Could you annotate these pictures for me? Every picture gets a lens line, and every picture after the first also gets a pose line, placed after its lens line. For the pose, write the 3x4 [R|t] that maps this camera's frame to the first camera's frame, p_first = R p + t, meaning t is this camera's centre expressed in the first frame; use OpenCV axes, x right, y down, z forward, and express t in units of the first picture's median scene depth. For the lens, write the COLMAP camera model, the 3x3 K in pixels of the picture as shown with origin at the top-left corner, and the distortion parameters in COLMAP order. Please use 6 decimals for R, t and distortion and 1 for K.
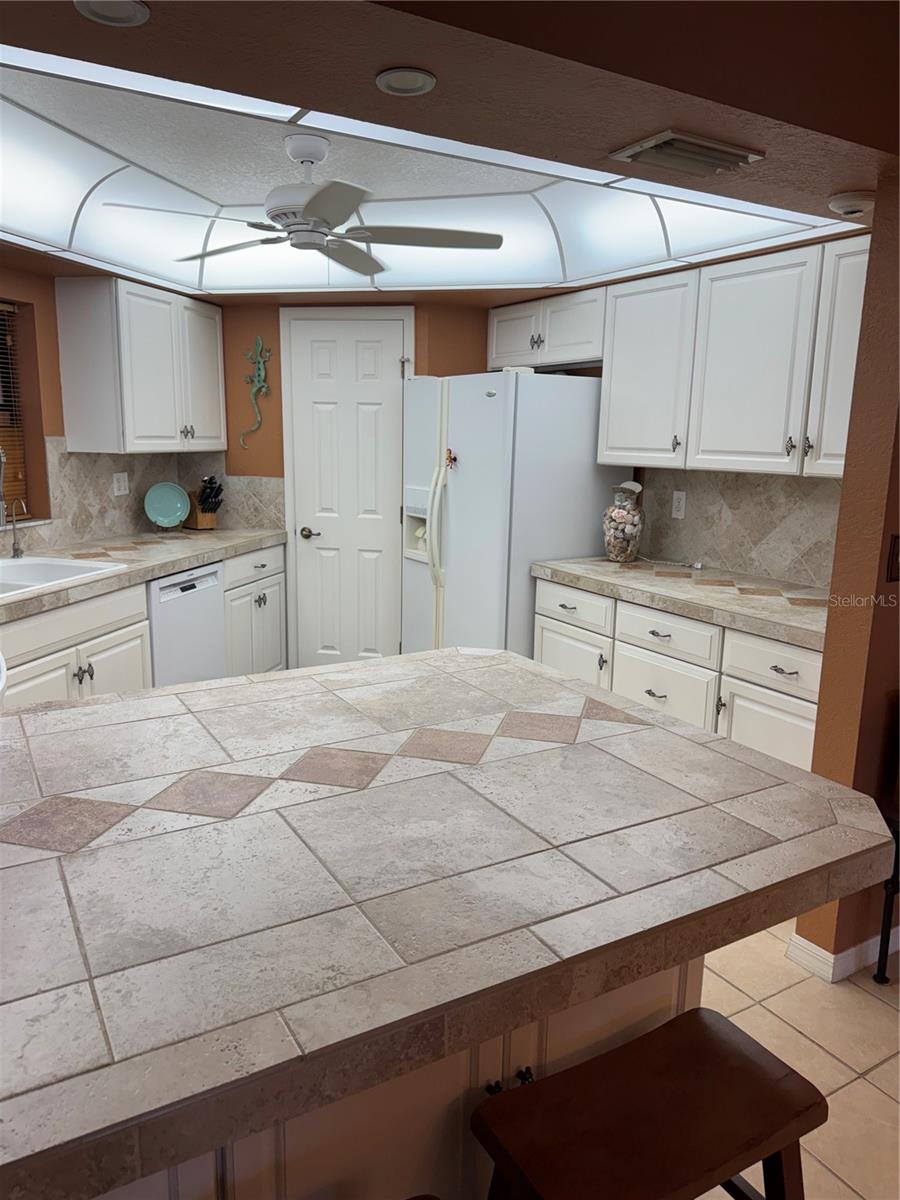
lens RADIAL K [[839.4, 0, 449.9], [0, 839.4, 607.6], [0, 0, 1]] dist [0.107758, -0.131514]
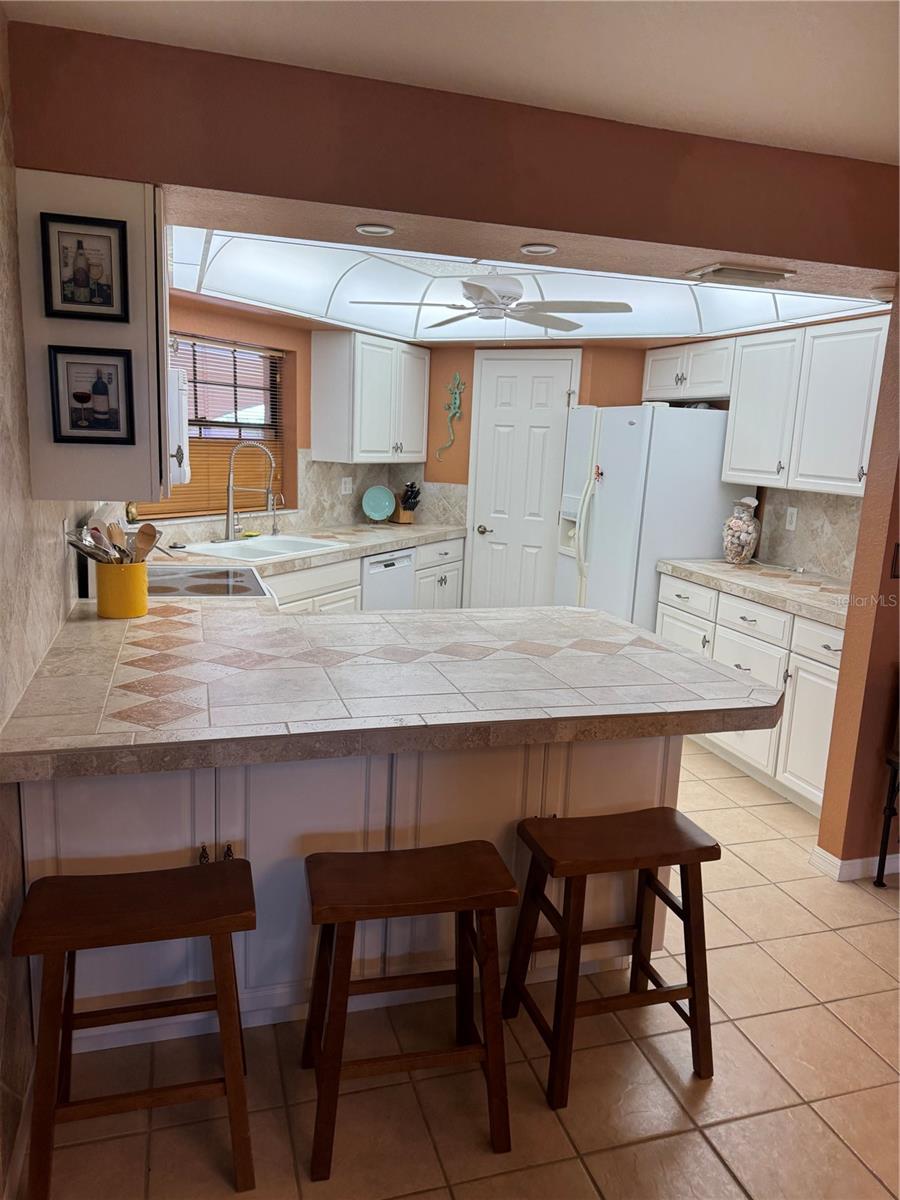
lens RADIAL K [[840.4, 0, 450.1], [0, 840.4, 609.5], [0, 0, 1]] dist [0.102199, -0.151364]
pose [[0.972821, 0.069308, -0.220941, 0.077860], [-0.071427, 0.997445, -0.001602, 0.040342], [0.220265, 0.017340, 0.975286, -0.257182]]
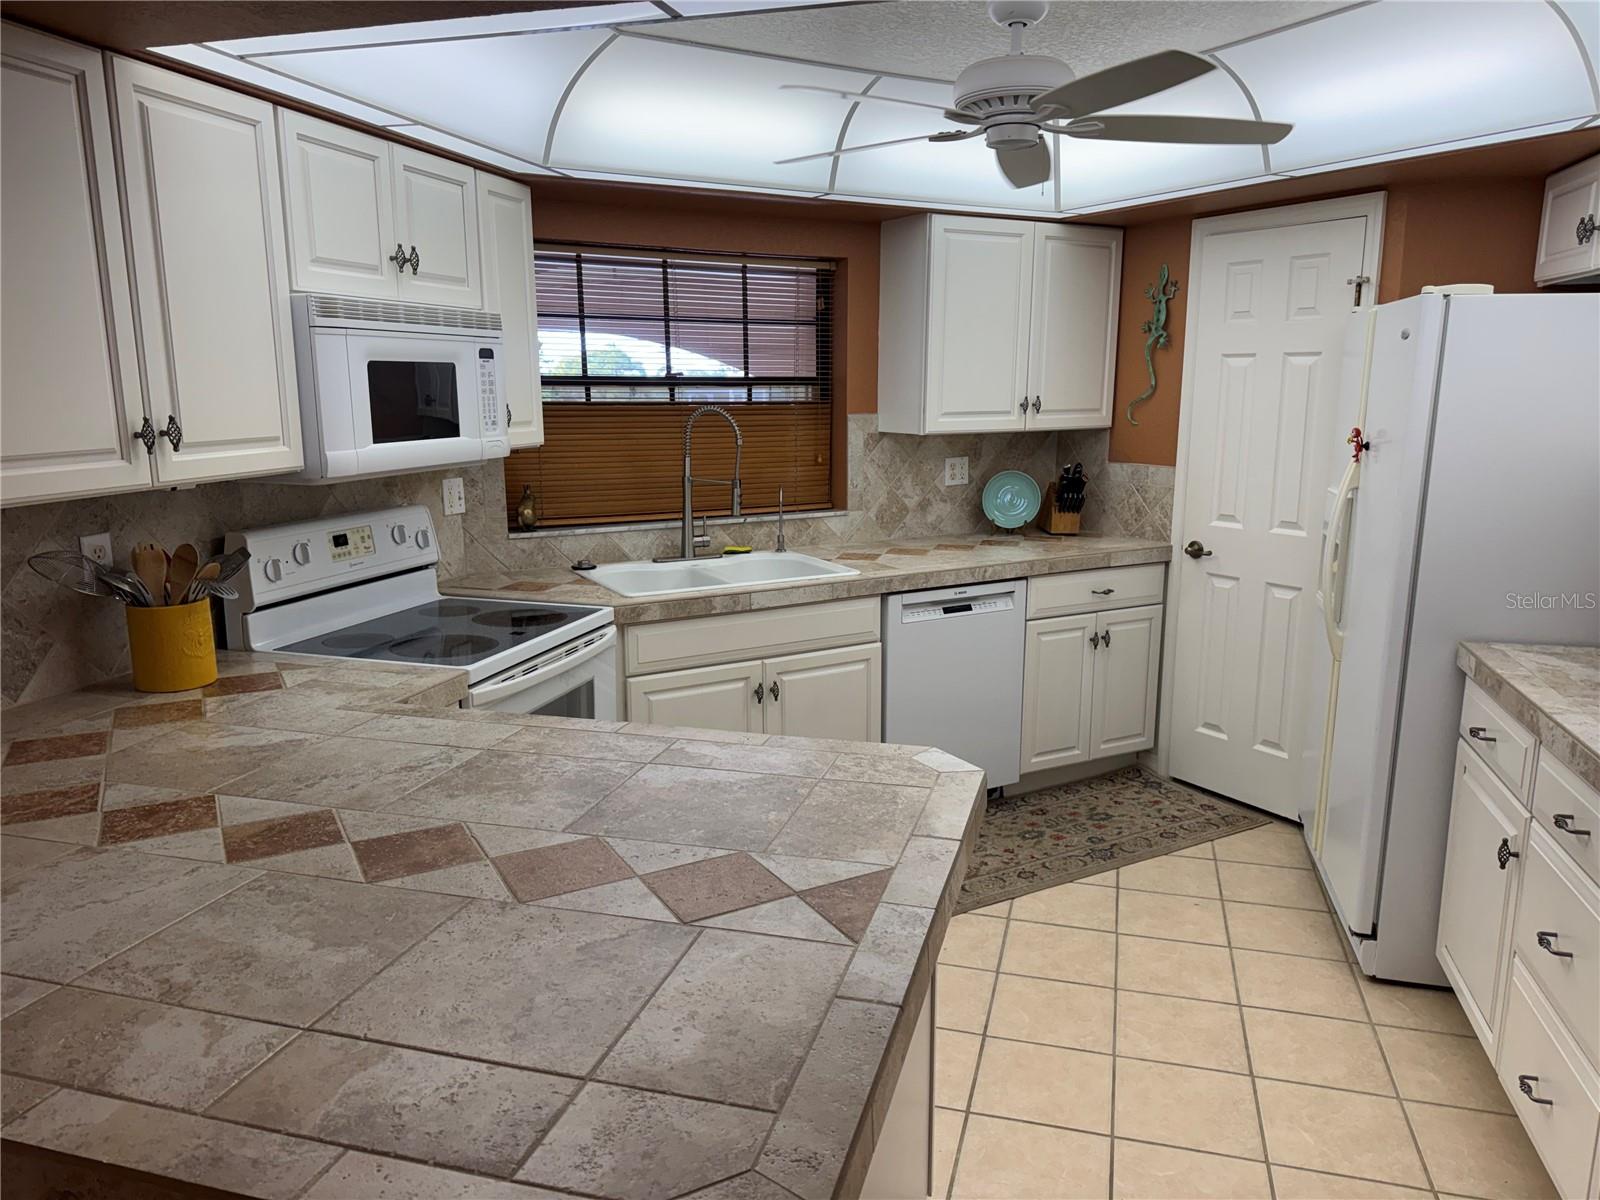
lens RADIAL K [[1123.9, 0, 807.7], [0, 1123.9, 603.0], [0, 0, 1]] dist [0.147394, -0.293353]
pose [[0.689489, 0.120267, -0.714241, 0.318077], [-0.133109, 0.990362, 0.038265, -0.048547], [0.711959, 0.068689, 0.698853, 0.183898]]
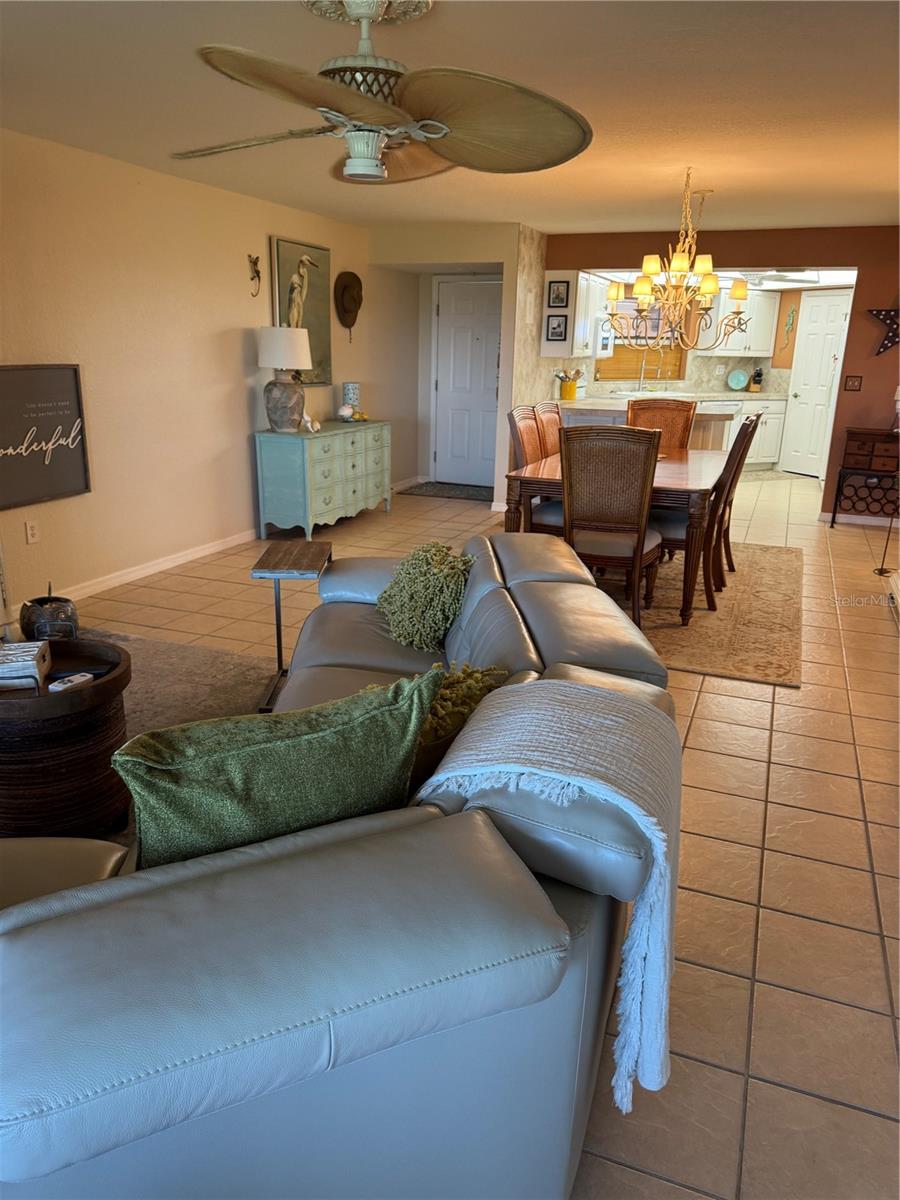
lens RADIAL K [[842.9, 0, 440.0], [0, 842.9, 602.6], [0, 0, 1]] dist [0.147394, -0.293353]
pose [[0.597168, 0.228727, -0.768814, 1.315581], [-0.176606, 0.972453, 0.152134, 0.305143], [0.782433, 0.044928, 0.621112, -1.268550]]
